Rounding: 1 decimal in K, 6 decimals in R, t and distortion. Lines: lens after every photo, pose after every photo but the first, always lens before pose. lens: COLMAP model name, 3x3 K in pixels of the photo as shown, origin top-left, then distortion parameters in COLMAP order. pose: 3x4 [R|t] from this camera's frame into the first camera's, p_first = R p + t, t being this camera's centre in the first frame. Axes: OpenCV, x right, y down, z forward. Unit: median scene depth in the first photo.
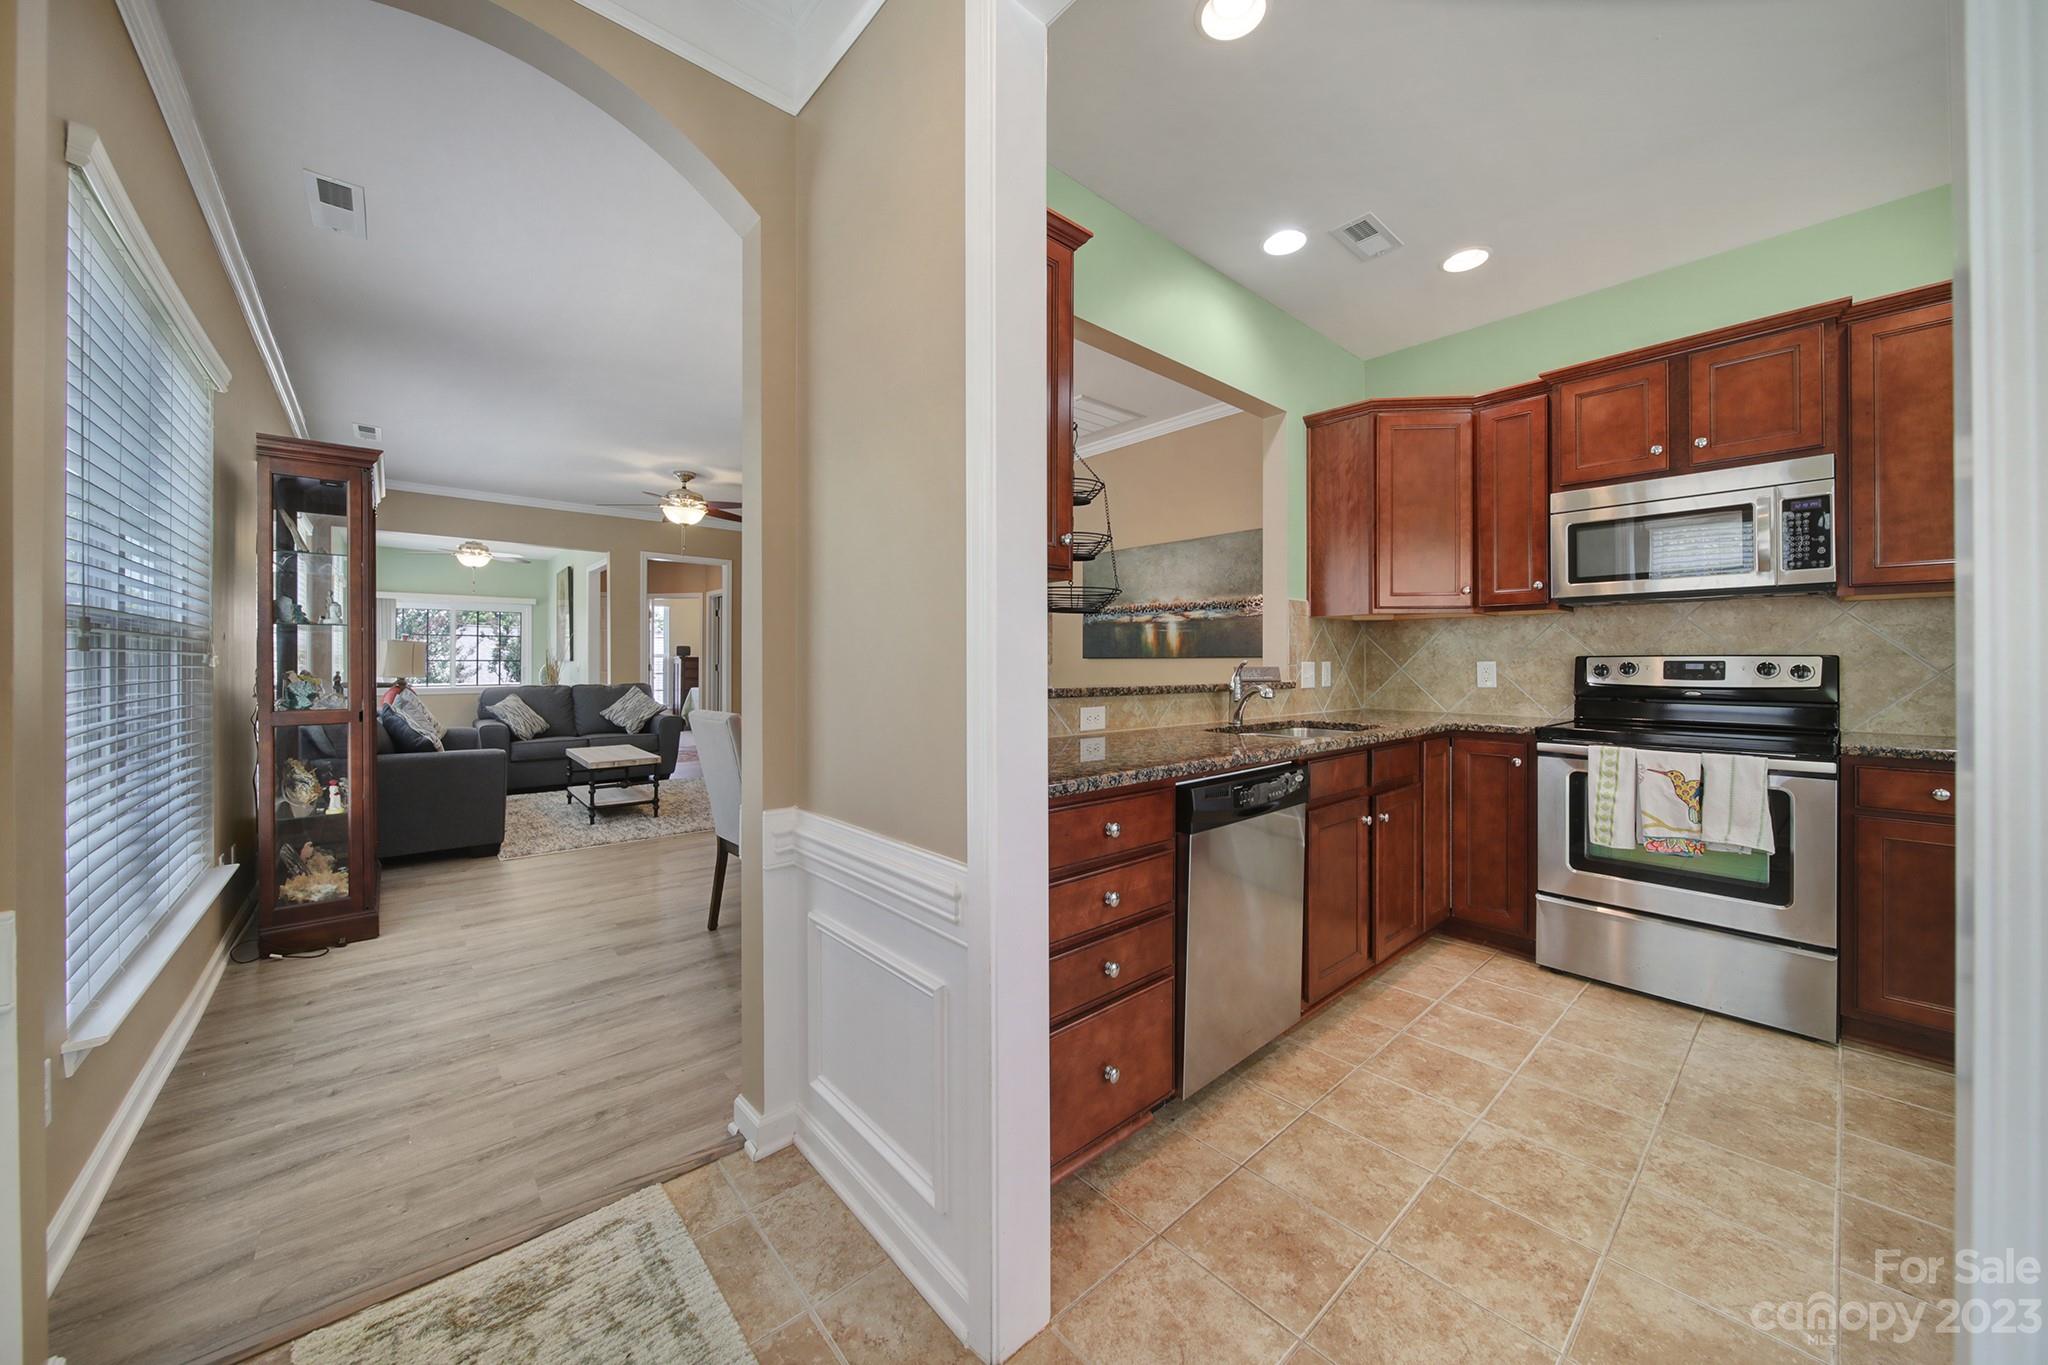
lens RADIAL K [[718.5, 0, 1034.5], [0, 718.5, 661.5], [0, 0, 1]] dist [0.001835, -0.001981]
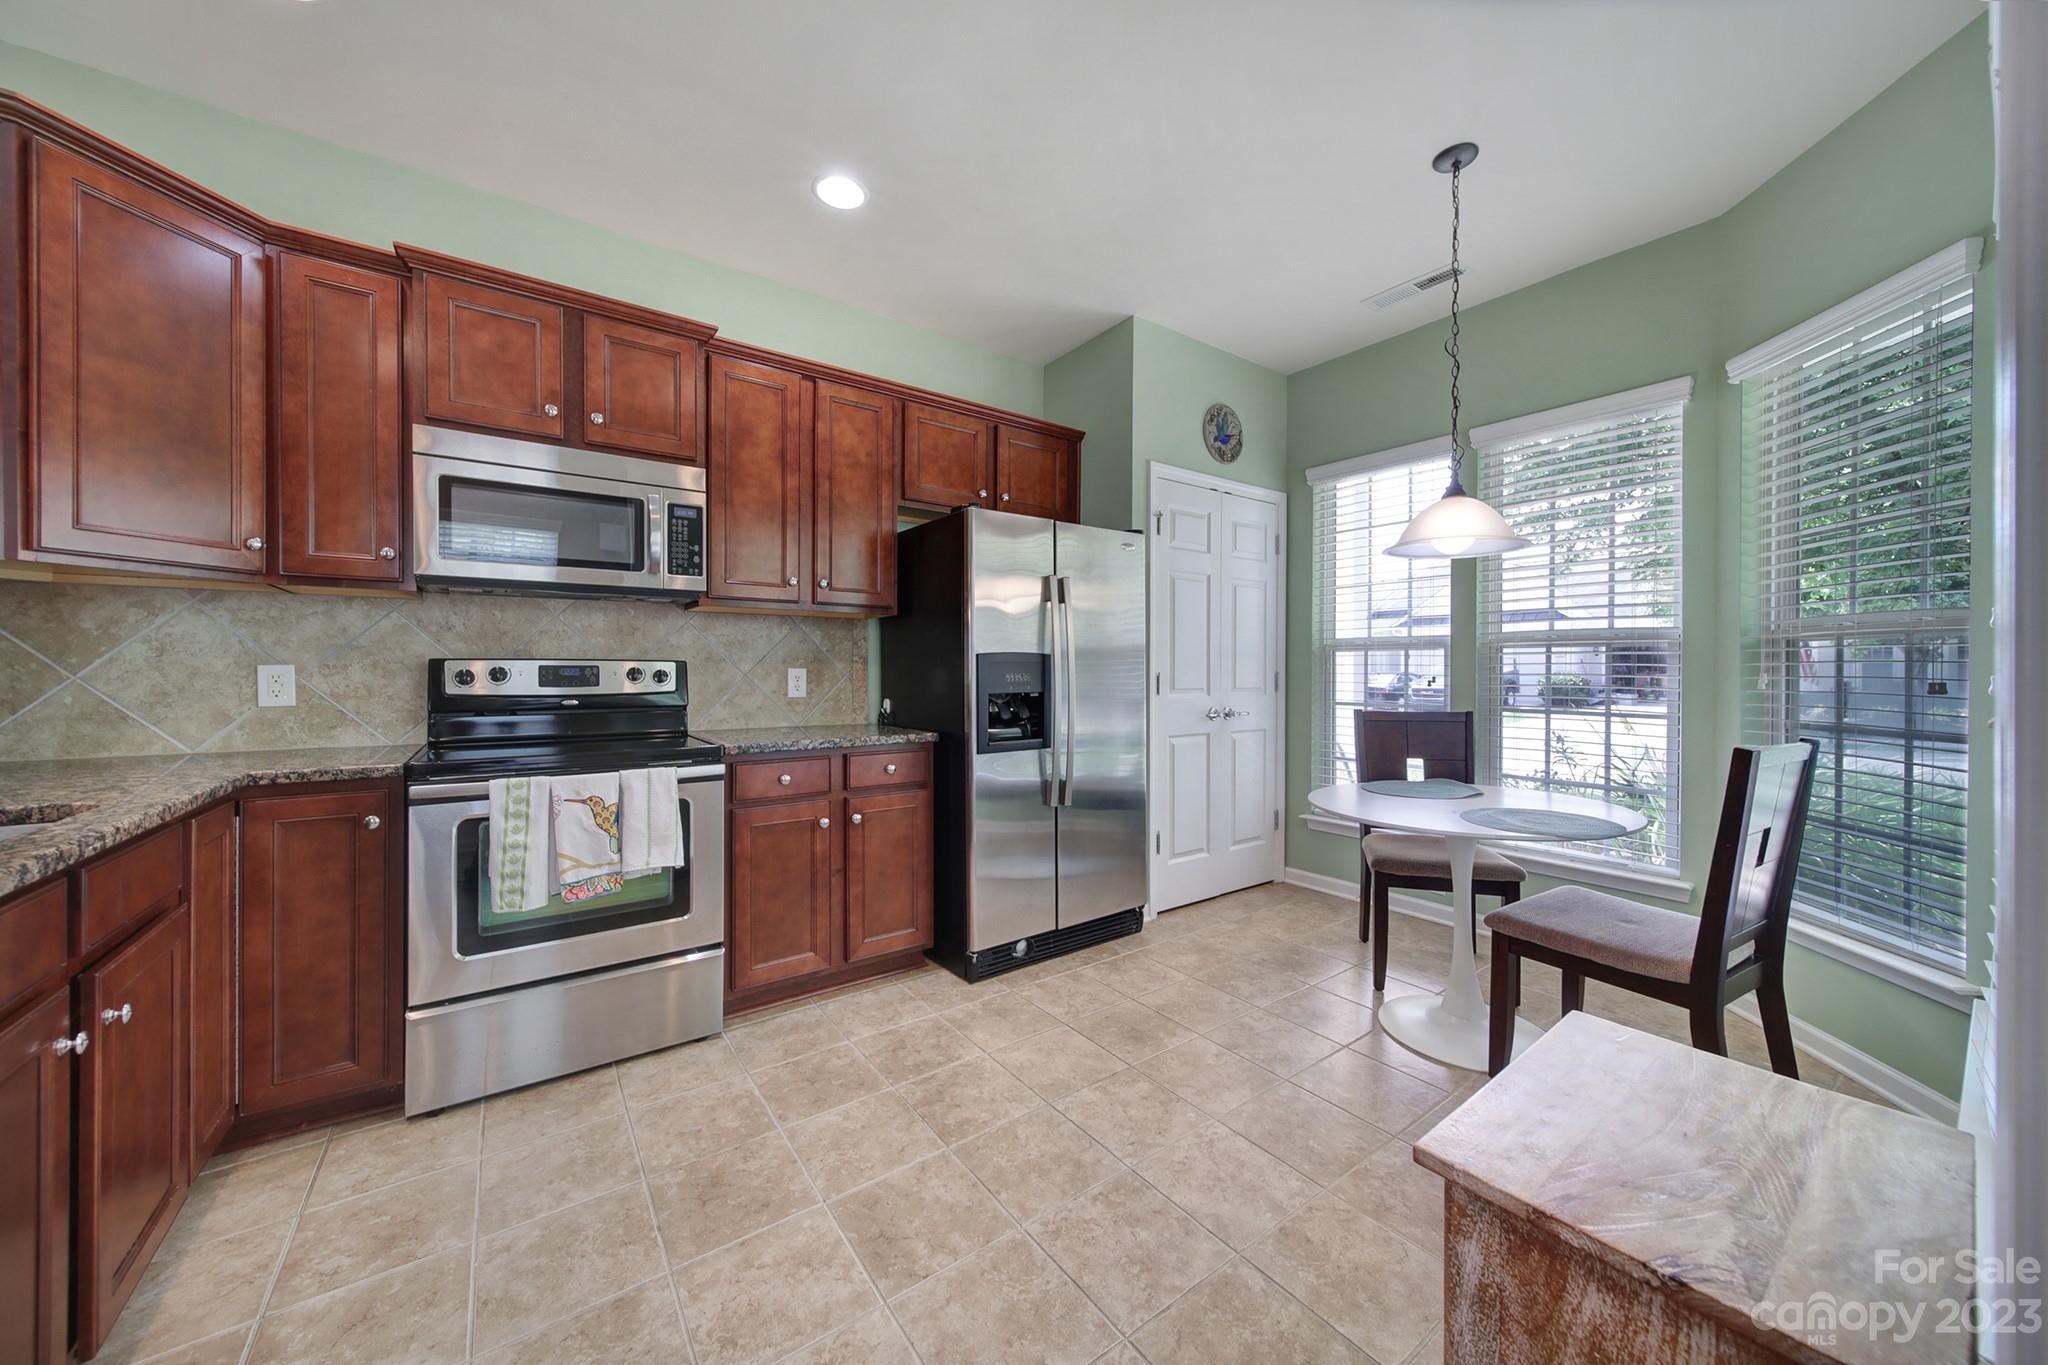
lens RADIAL K [[718.5, 0, 1015.8], [0, 718.5, 670.1], [0, 0, 1]] dist [0.001835, -0.001981]
pose [[0.109646, -0.001762, 0.993969, 0.092847], [-0.003737, 0.999991, 0.002185, 0.000911], [-0.993964, -0.003954, 0.109639, 0.345461]]
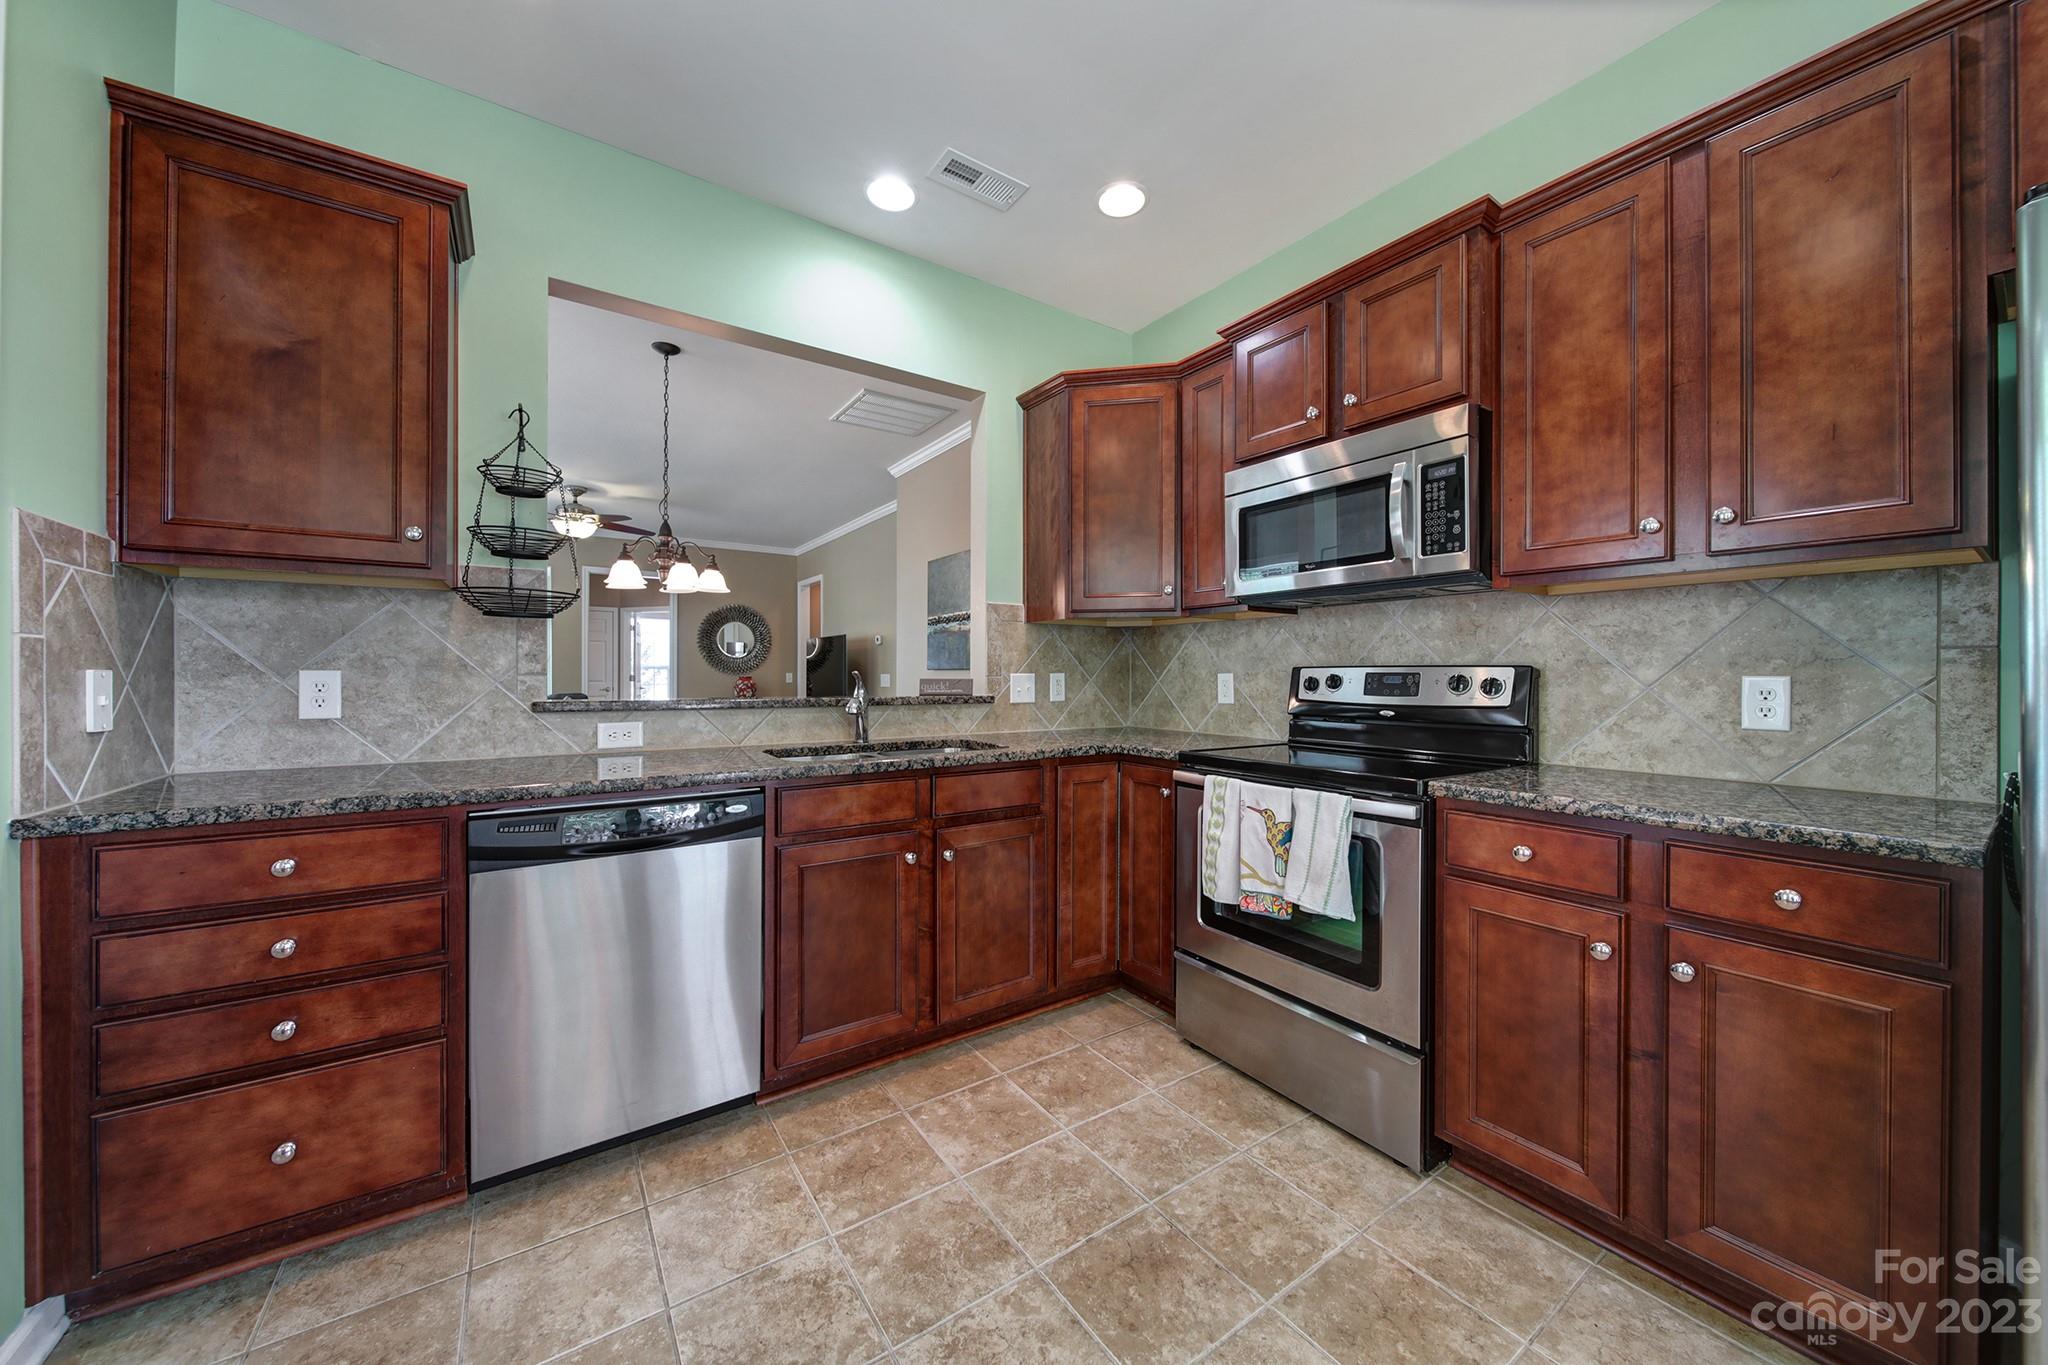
lens RADIAL K [[718.5, 0, 1036.7], [0, 718.5, 675.8], [0, 0, 1]] dist [0.001835, -0.001981]
pose [[0.992620, 0.002613, -0.121241, 0.601567], [-0.002327, 0.999994, 0.002501, 0.001571], [0.121247, -0.002200, 0.992620, 0.143924]]
